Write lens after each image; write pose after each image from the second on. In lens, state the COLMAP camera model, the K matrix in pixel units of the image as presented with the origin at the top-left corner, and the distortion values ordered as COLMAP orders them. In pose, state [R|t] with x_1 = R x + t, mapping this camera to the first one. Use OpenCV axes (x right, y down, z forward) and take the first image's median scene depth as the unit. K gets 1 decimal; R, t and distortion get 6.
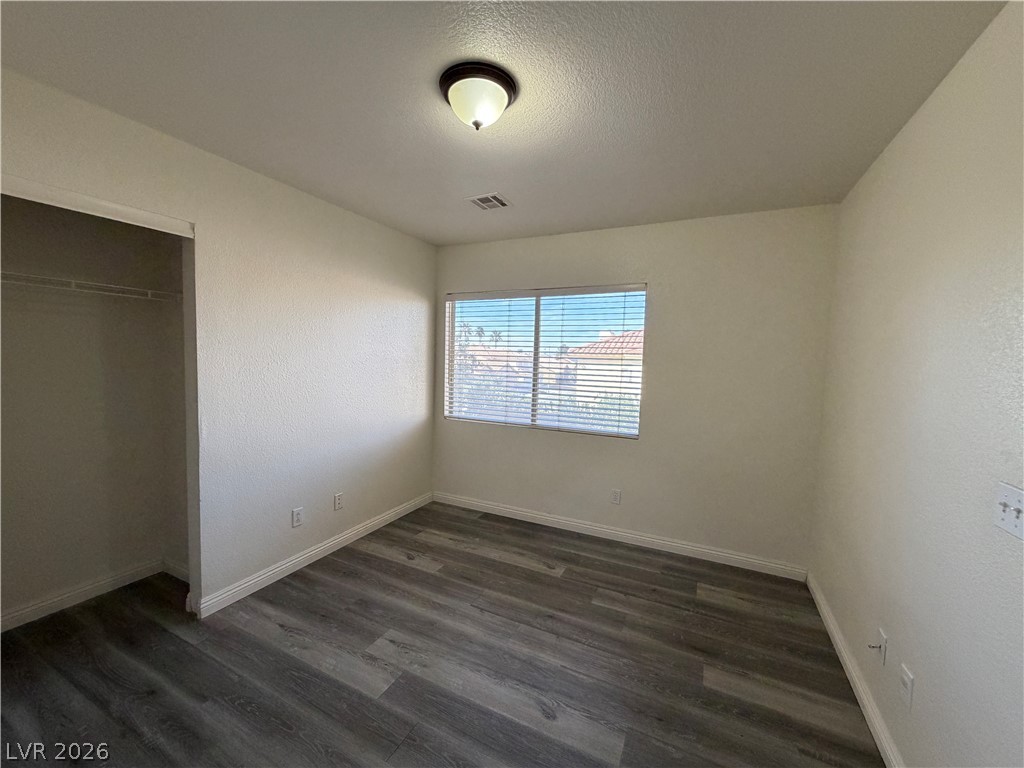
lens RADIAL K [[415.5, 0, 507.9], [0, 415.5, 380.3], [0, 0, 1]] dist [-0.001541, -0.000353]
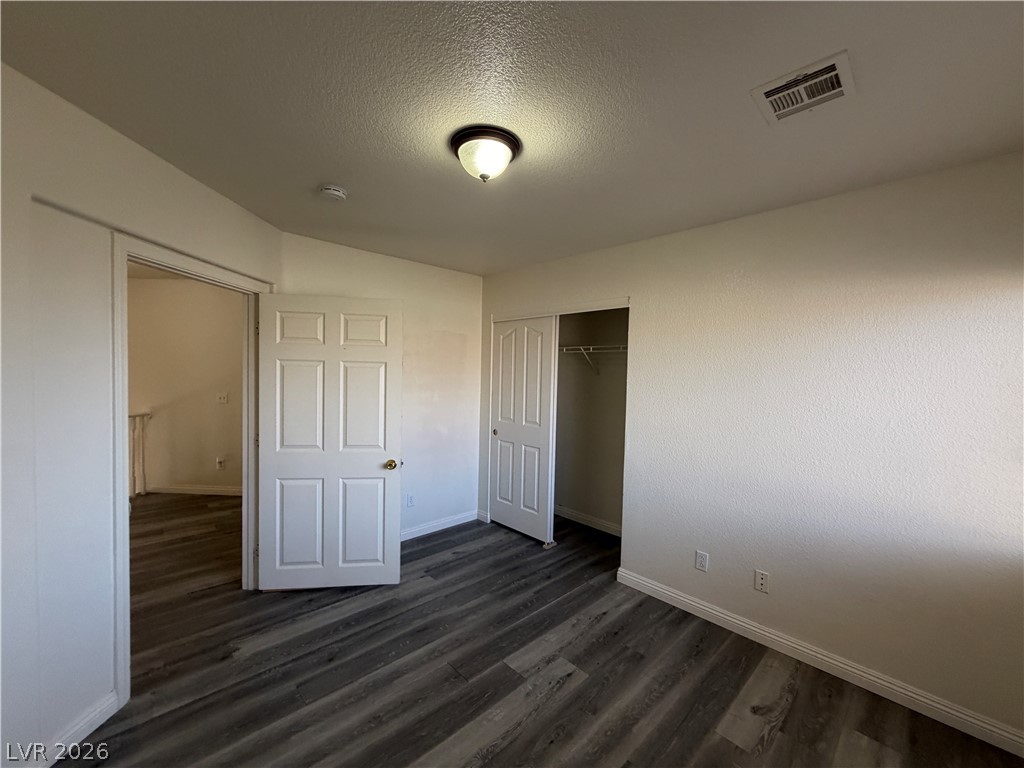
lens RADIAL K [[408.5, 0, 508.7], [0, 408.5, 383.4], [0, 0, 1]] dist [-0.001286, -0.000138]
pose [[-0.349882, -0.009364, -0.936747, 0.716280], [-0.092665, 0.995392, 0.024661, -0.080552], [0.932199, 0.095432, -0.349137, 1.172298]]
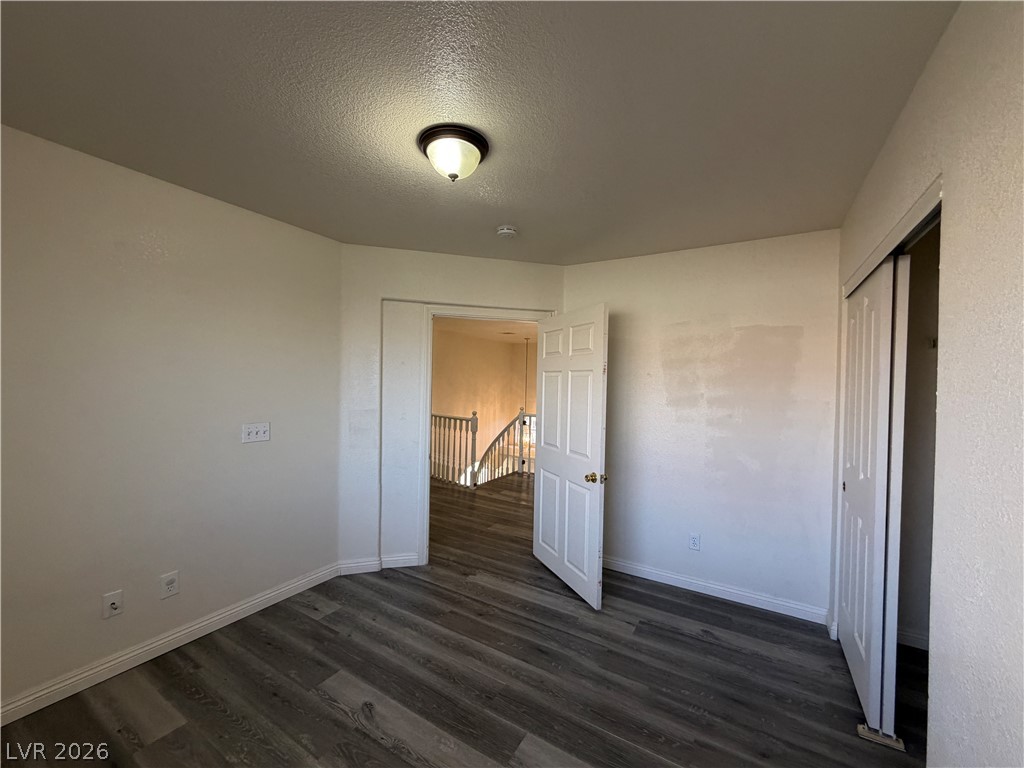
lens RADIAL K [[408.5, 0, 508.7], [0, 408.5, 383.4], [0, 0, 1]] dist [-0.001286, -0.000138]
pose [[-0.994828, -0.050010, 0.088408, -0.271361], [-0.043519, 0.996317, 0.073887, -0.123675], [-0.091777, 0.069658, -0.993340, 1.653795]]
